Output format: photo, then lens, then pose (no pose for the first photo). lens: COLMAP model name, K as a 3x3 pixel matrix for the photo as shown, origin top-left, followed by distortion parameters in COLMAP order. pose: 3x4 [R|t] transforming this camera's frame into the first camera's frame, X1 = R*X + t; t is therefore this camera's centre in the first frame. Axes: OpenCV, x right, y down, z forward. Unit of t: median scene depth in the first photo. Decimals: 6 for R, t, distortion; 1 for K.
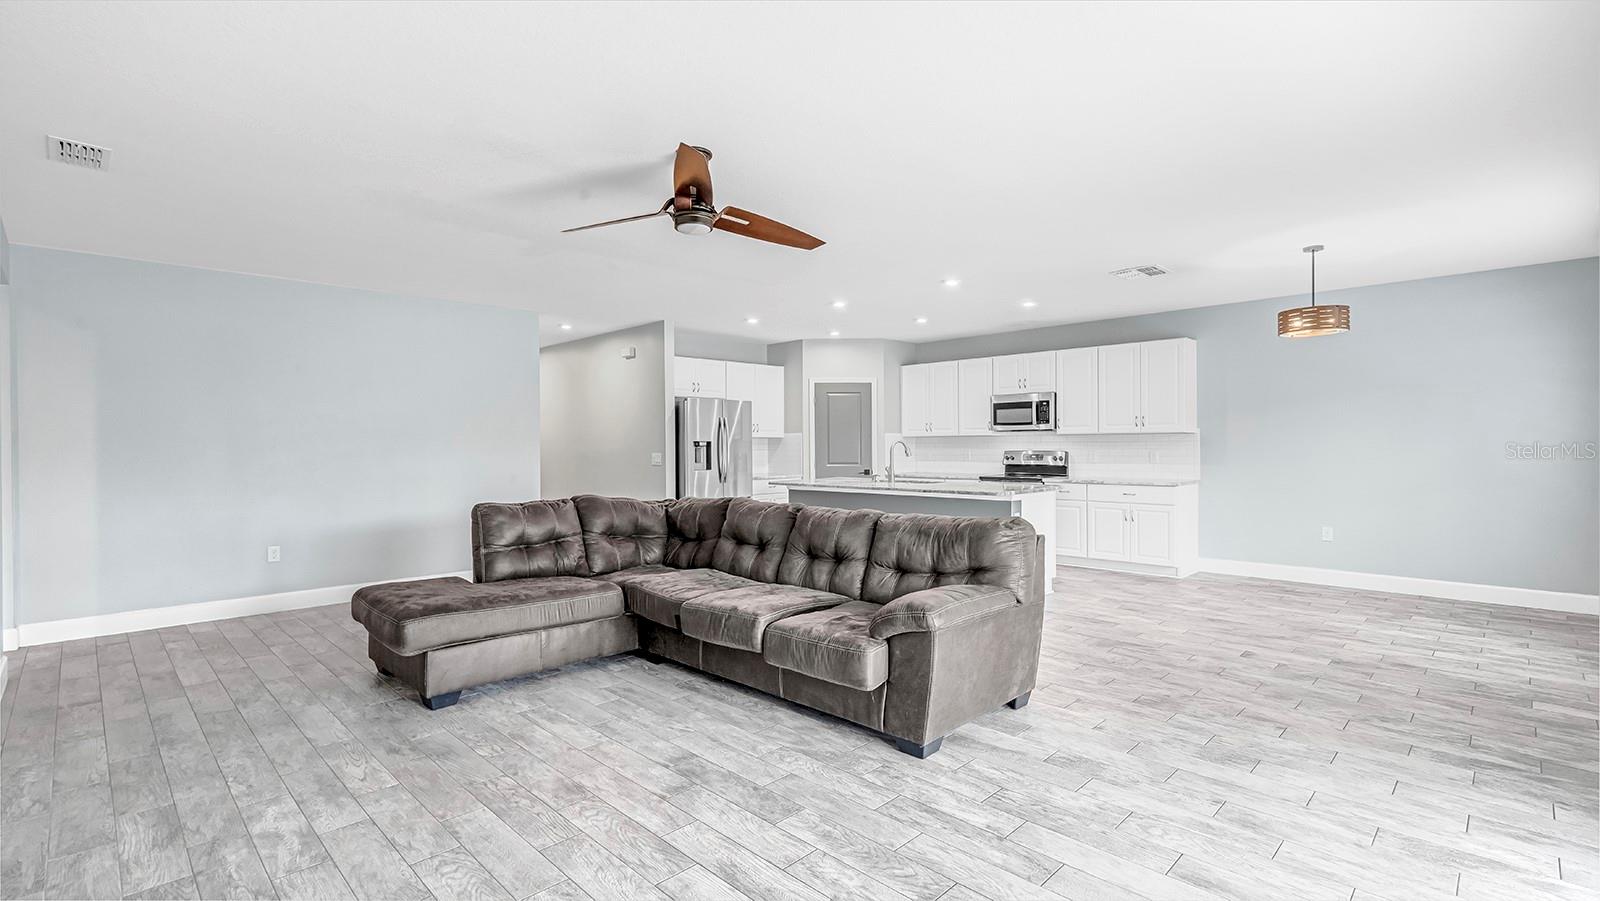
lens RADIAL K [[736.6, 0, 793.2], [0, 736.6, 433.4], [0, 0, 1]] dist [-0.008546, 0.004937]
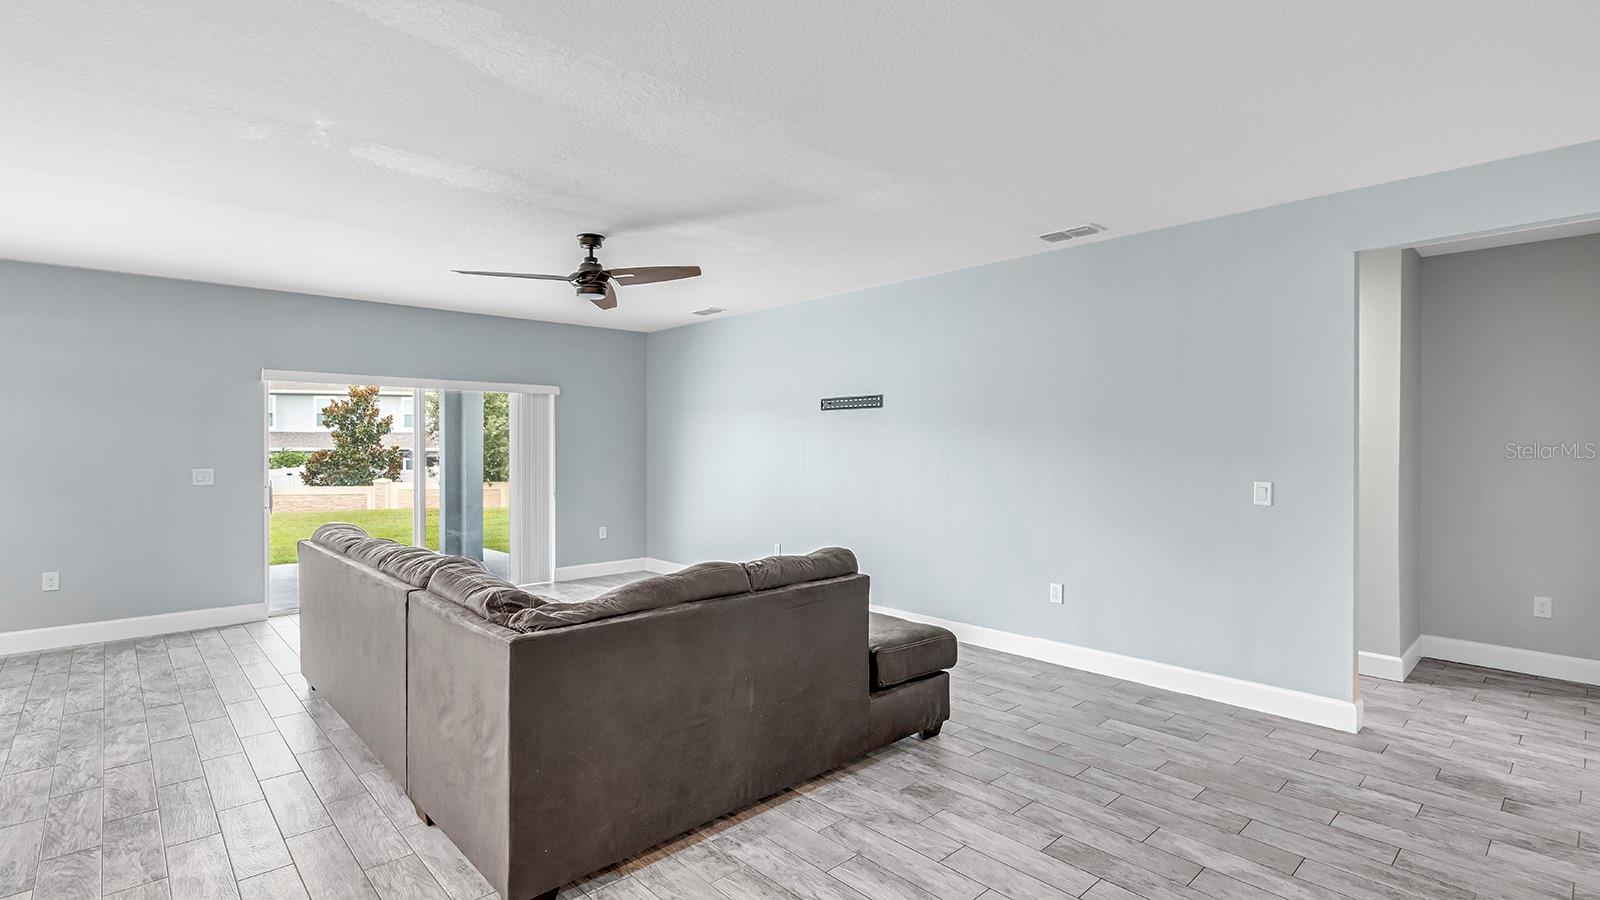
lens RADIAL K [[736.6, 0, 791.0], [0, 736.6, 455.2], [0, 0, 1]] dist [-0.008546, 0.004937]
pose [[-0.999162, 0.003647, 0.040766, -0.224091], [0.003308, 0.999959, -0.008376, 0.005132], [-0.040795, -0.008234, -0.999134, 0.961106]]
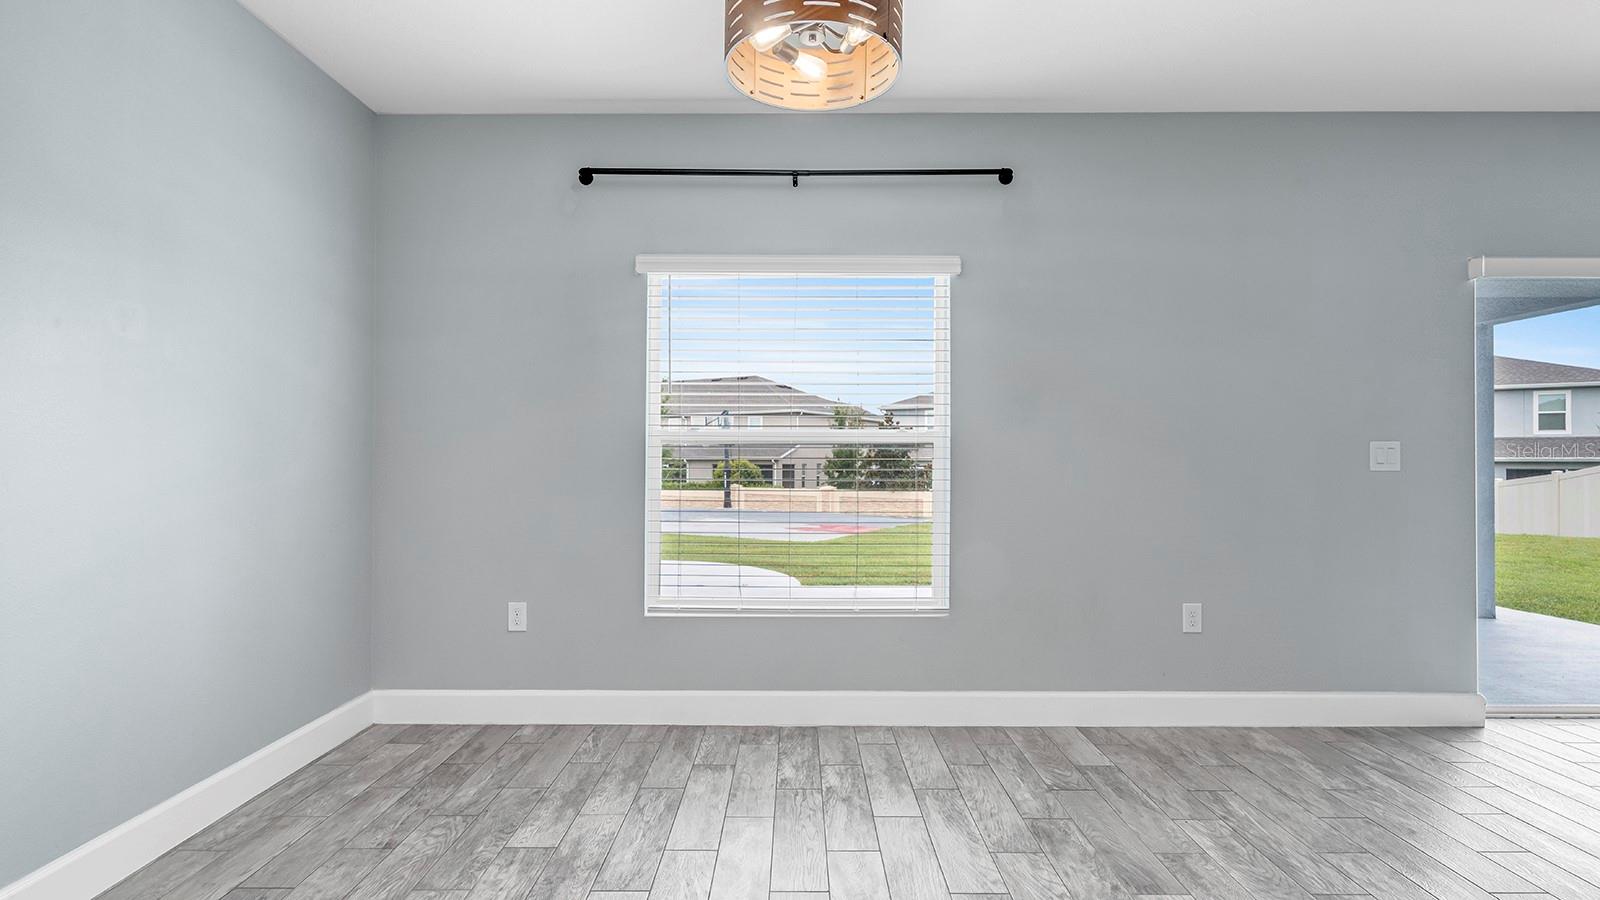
lens RADIAL K [[736.6, 0, 791.1], [0, 736.6, 456.6], [0, 0, 1]] dist [-0.008546, 0.004937]
pose [[-0.702642, 0.007375, 0.711505, 0.303347], [-0.011546, 0.999696, -0.021765, 0.029767], [-0.711450, -0.023508, -0.702344, 0.788894]]
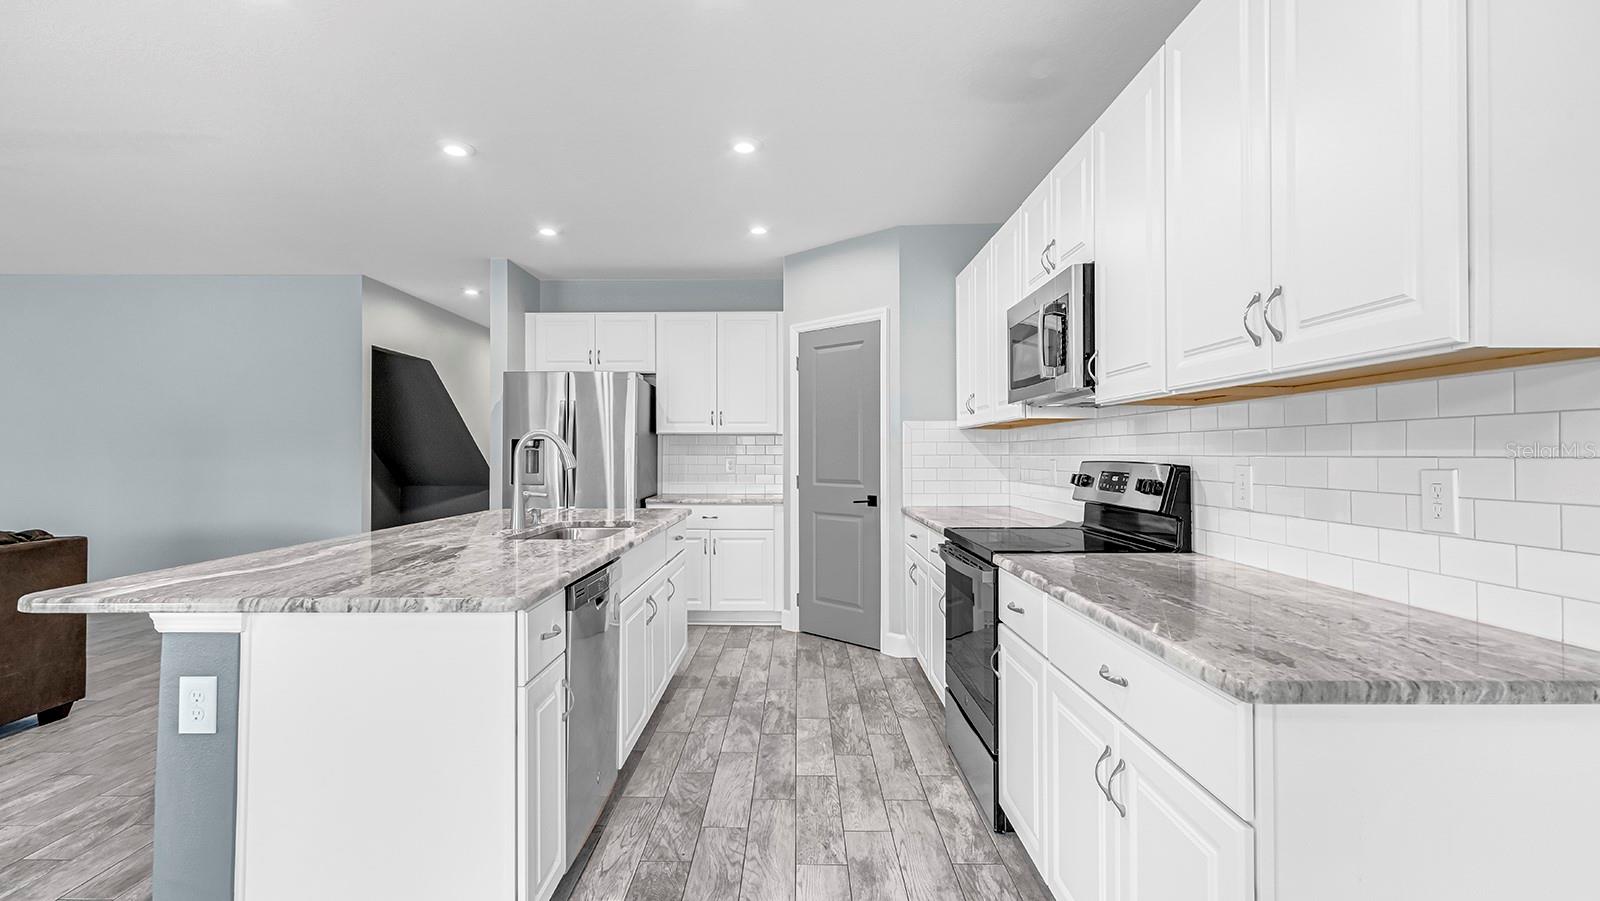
lens RADIAL K [[736.6, 0, 789.3], [0, 736.6, 452.2], [0, 0, 1]] dist [-0.008546, 0.004937]
pose [[0.695119, 0.004852, -0.718879, 0.480140], [0.007403, 0.999876, 0.013907, 0.014618], [0.718857, -0.014989, 0.694997, 0.708111]]
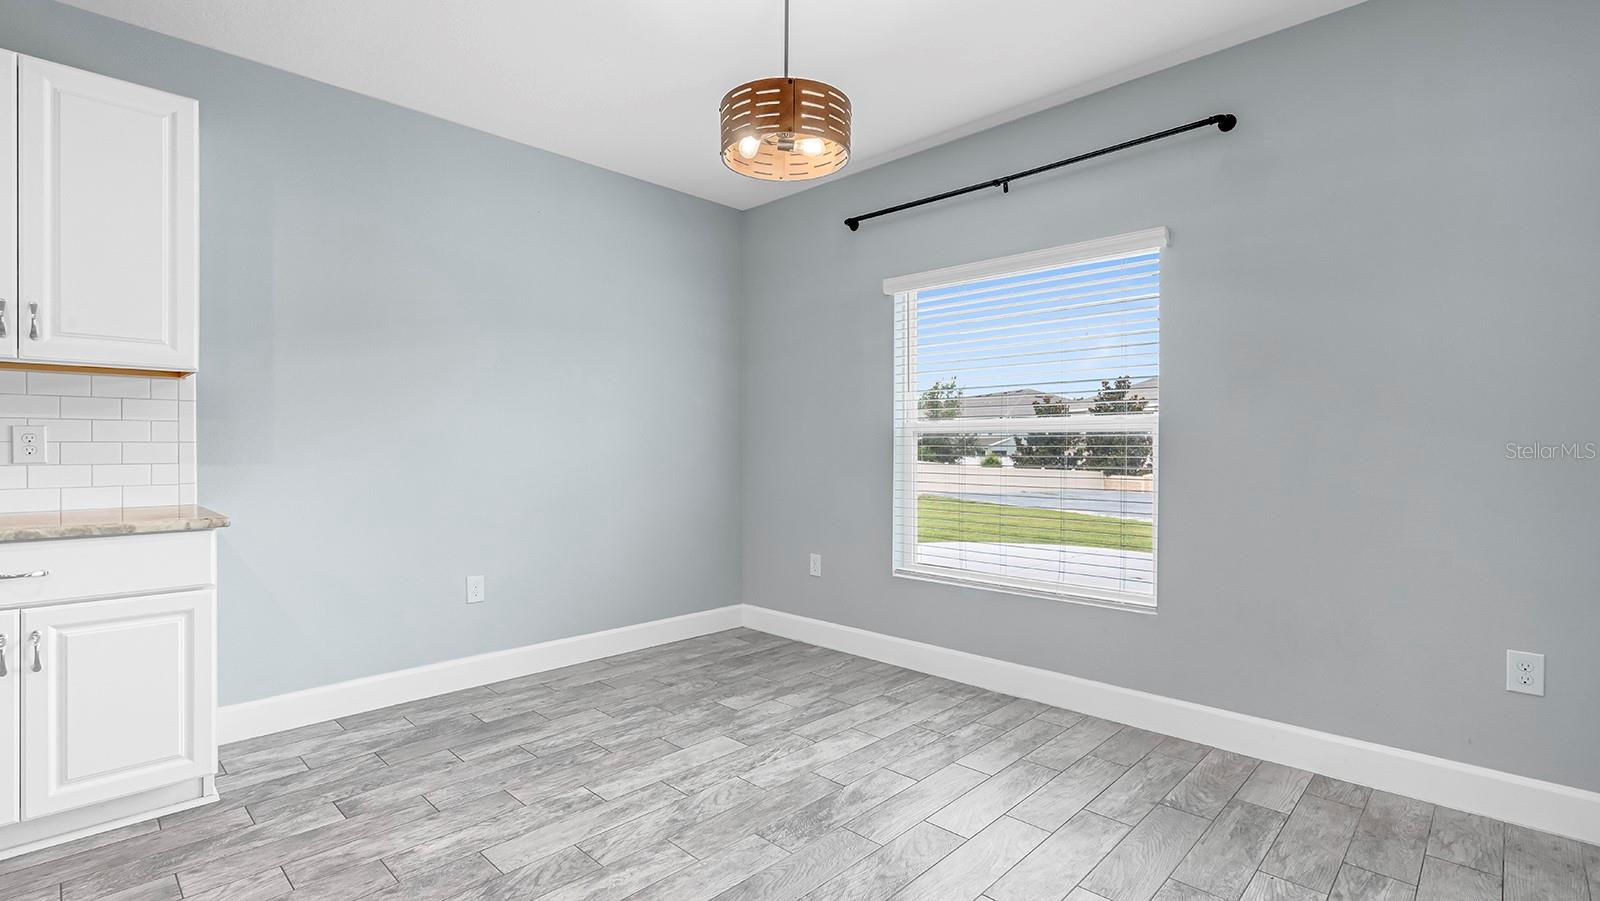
lens RADIAL K [[736.6, 0, 800.8], [0, 736.6, 450.3], [0, 0, 1]] dist [-0.008546, 0.004937]
pose [[-0.013664, 0.000554, 0.999906, 0.160454], [-0.019406, 0.999811, -0.000819, 0.027282], [-0.999718, -0.019416, -0.013651, 0.634098]]
